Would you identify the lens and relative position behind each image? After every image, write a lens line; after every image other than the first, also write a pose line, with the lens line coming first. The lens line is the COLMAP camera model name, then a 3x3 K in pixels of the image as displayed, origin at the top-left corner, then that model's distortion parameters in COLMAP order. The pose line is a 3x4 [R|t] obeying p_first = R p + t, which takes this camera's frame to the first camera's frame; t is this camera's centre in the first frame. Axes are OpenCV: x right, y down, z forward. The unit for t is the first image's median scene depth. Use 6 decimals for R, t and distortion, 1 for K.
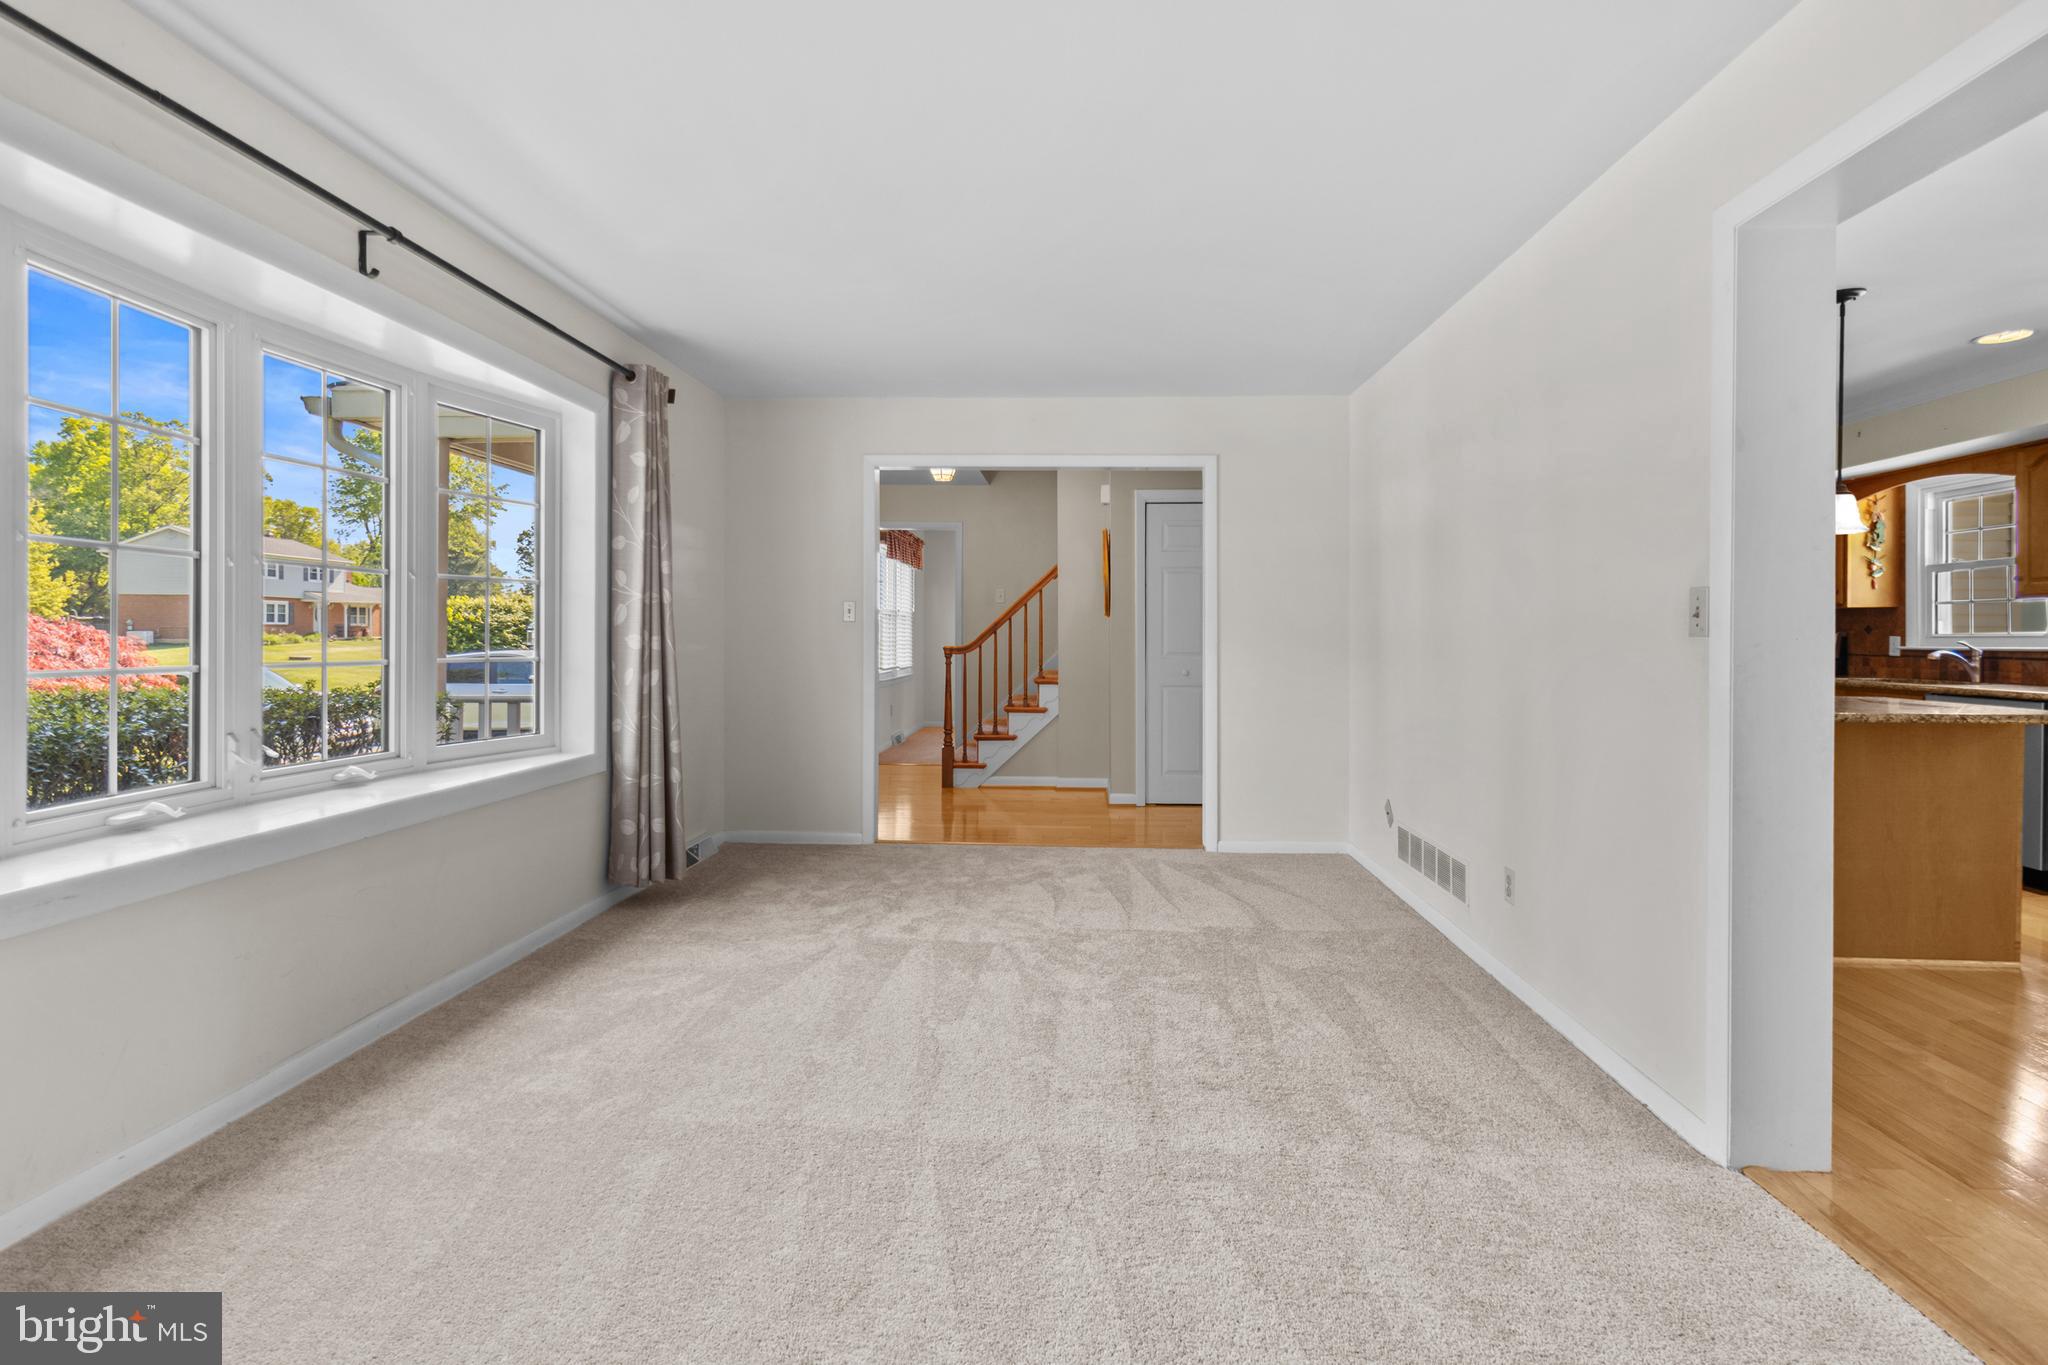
lens RADIAL K [[958.0, 0, 1024.1], [0, 958.0, 641.9], [0, 0, 1]] dist [-0.004780, 0.000277]
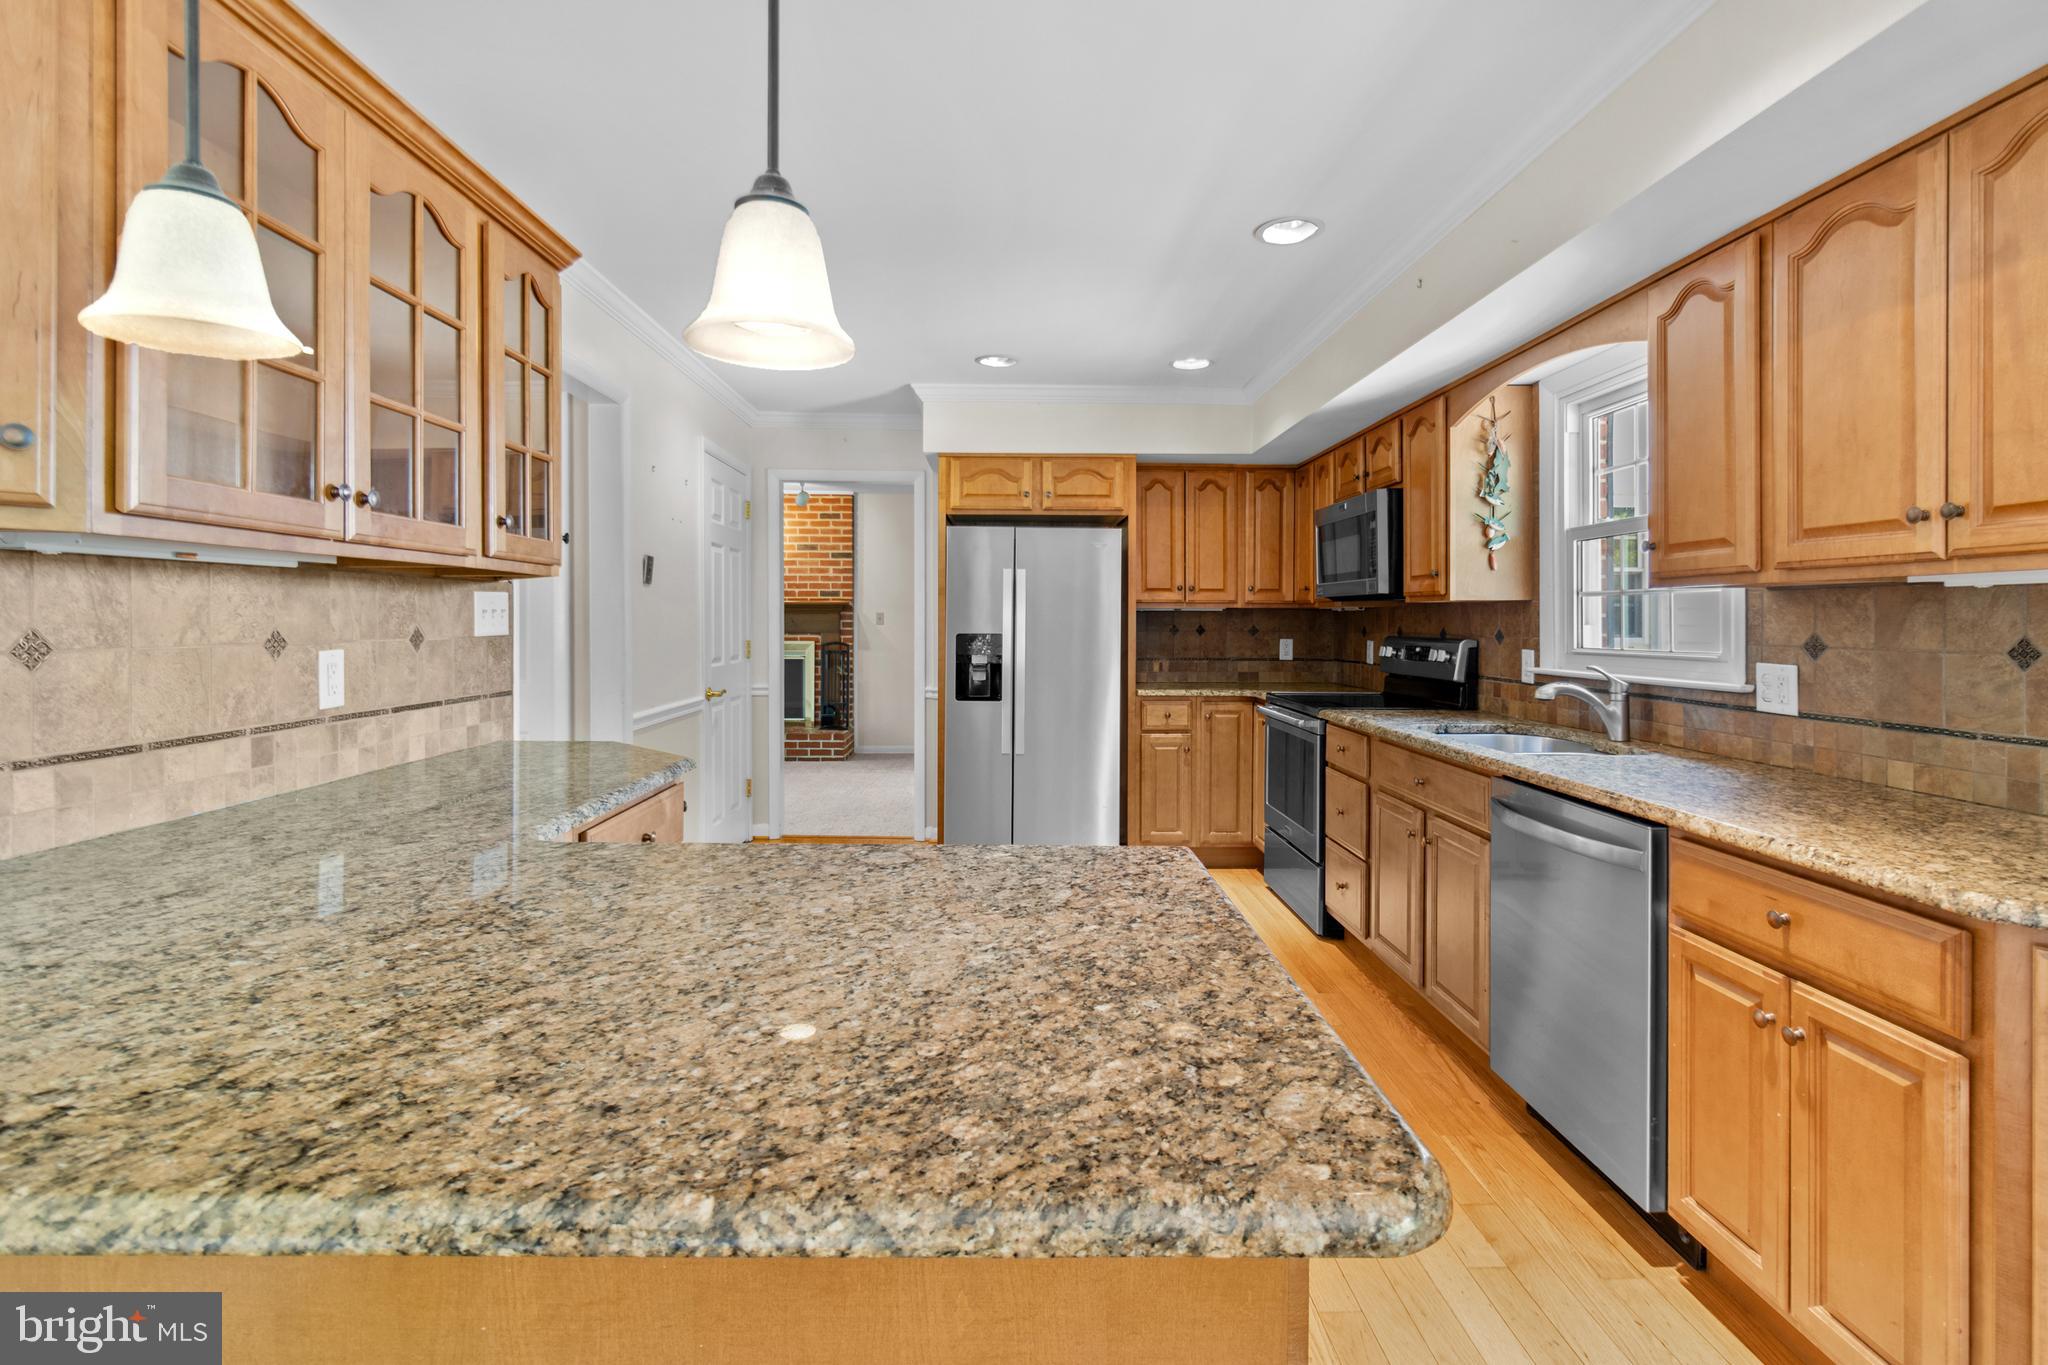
lens RADIAL K [[959.2, 0, 1028.9], [0, 959.2, 622.0], [0, 0, 1]] dist [0.000411, -0.000088]
pose [[0.996277, 0.002654, 0.086163, 0.775143], [-0.002237, 0.999985, -0.004937, -0.027426], [-0.086175, 0.004726, 0.996269, 0.608624]]
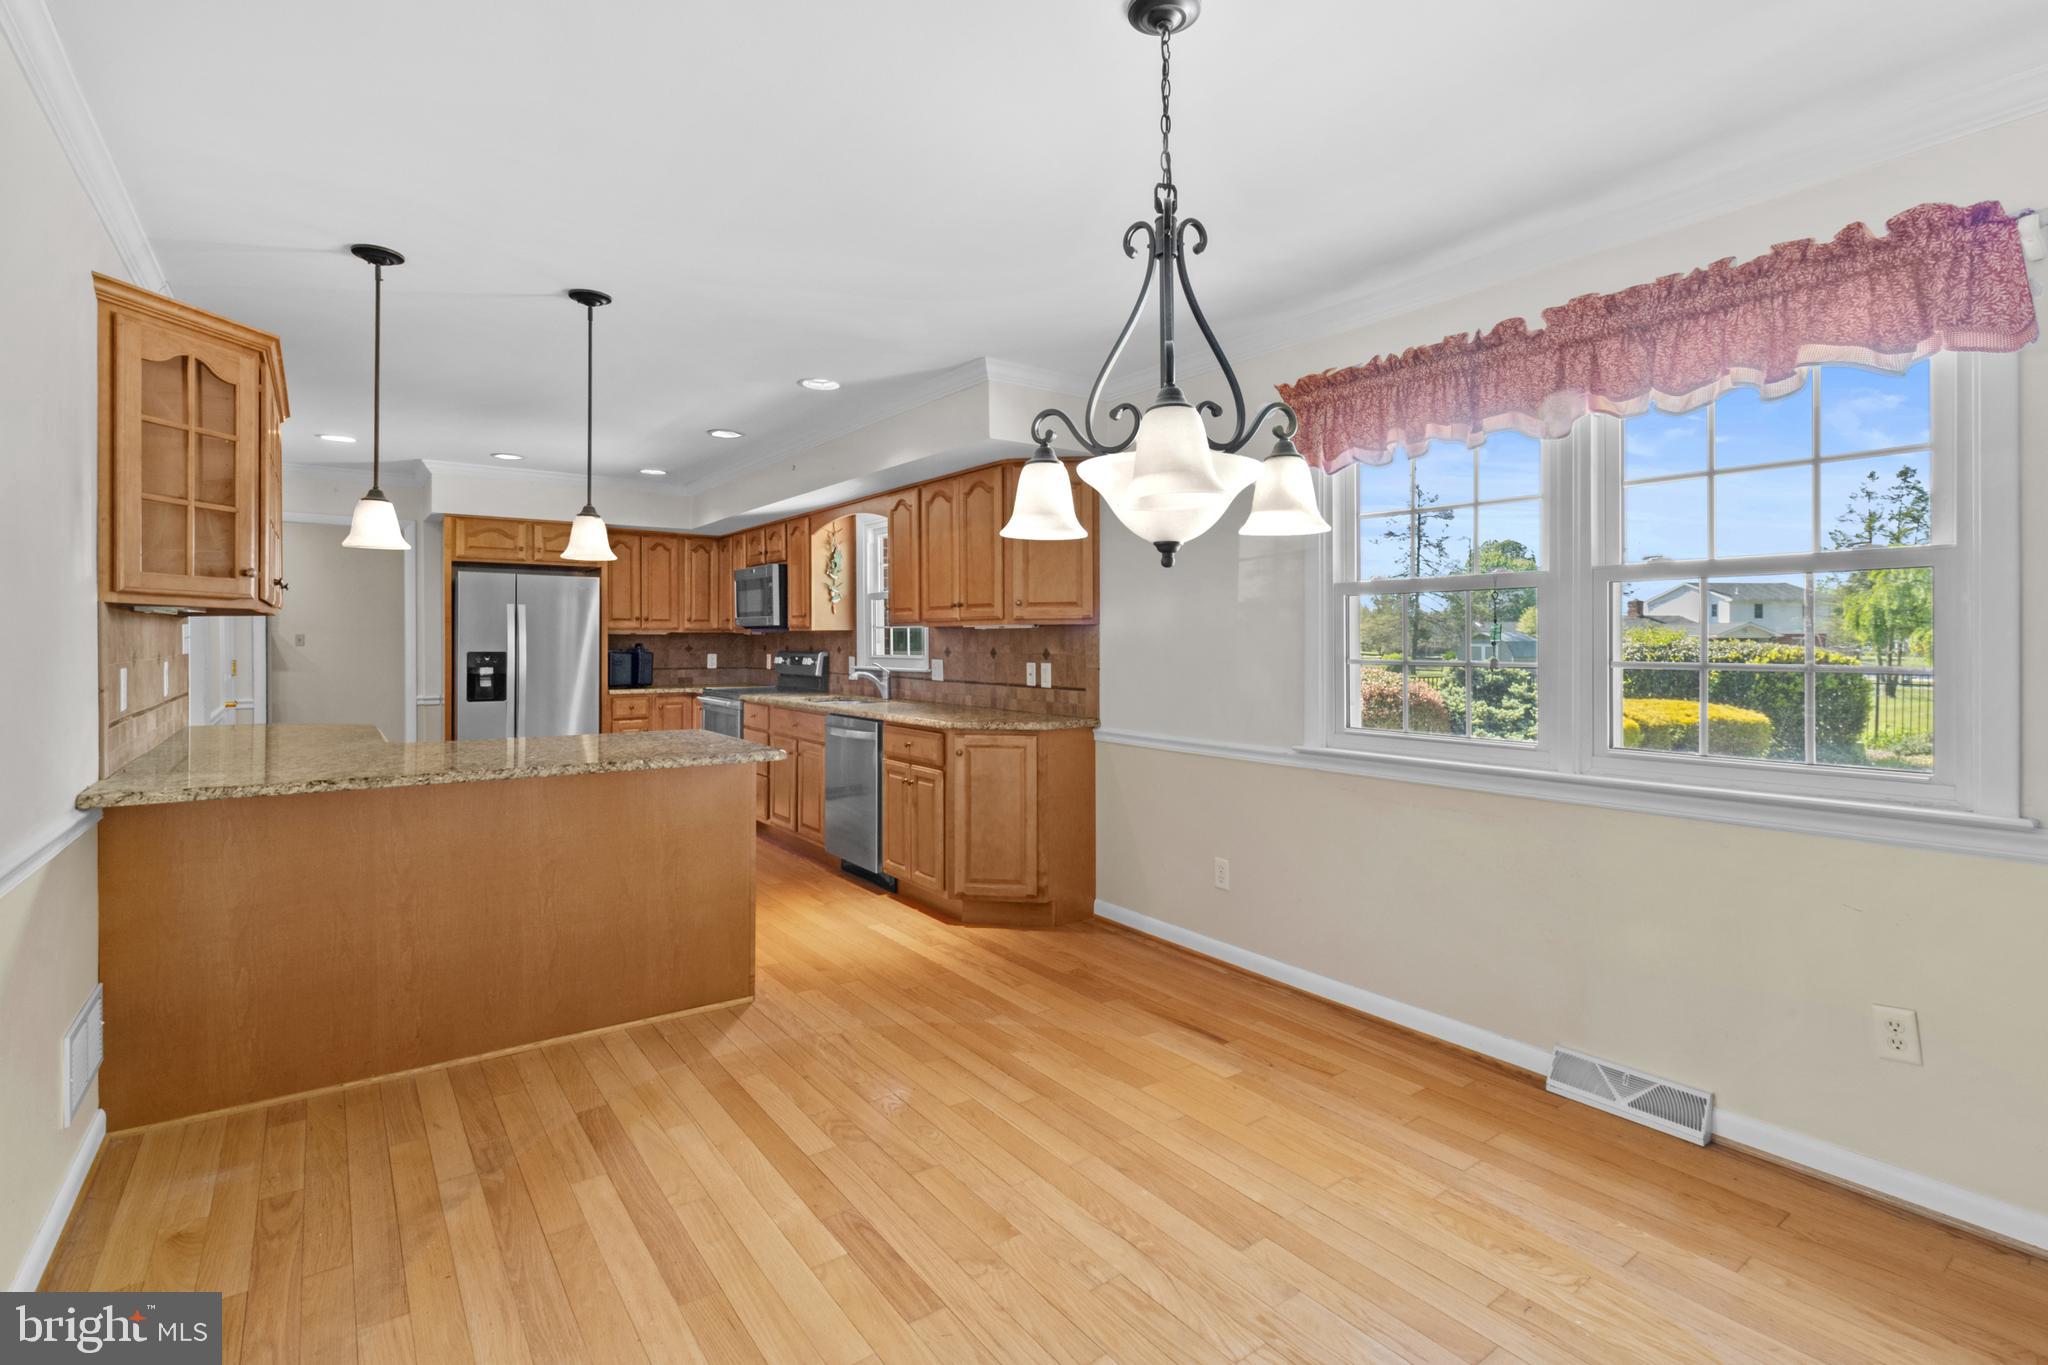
lens RADIAL K [[958.0, 0, 1024.1], [0, 958.0, 641.9], [0, 0, 1]] dist [-0.004780, 0.000277]
pose [[0.770919, -0.001492, 0.636932, 0.508852], [0.004840, 0.999982, -0.003516, -0.025764], [-0.636915, 0.005793, 0.770912, 0.032589]]
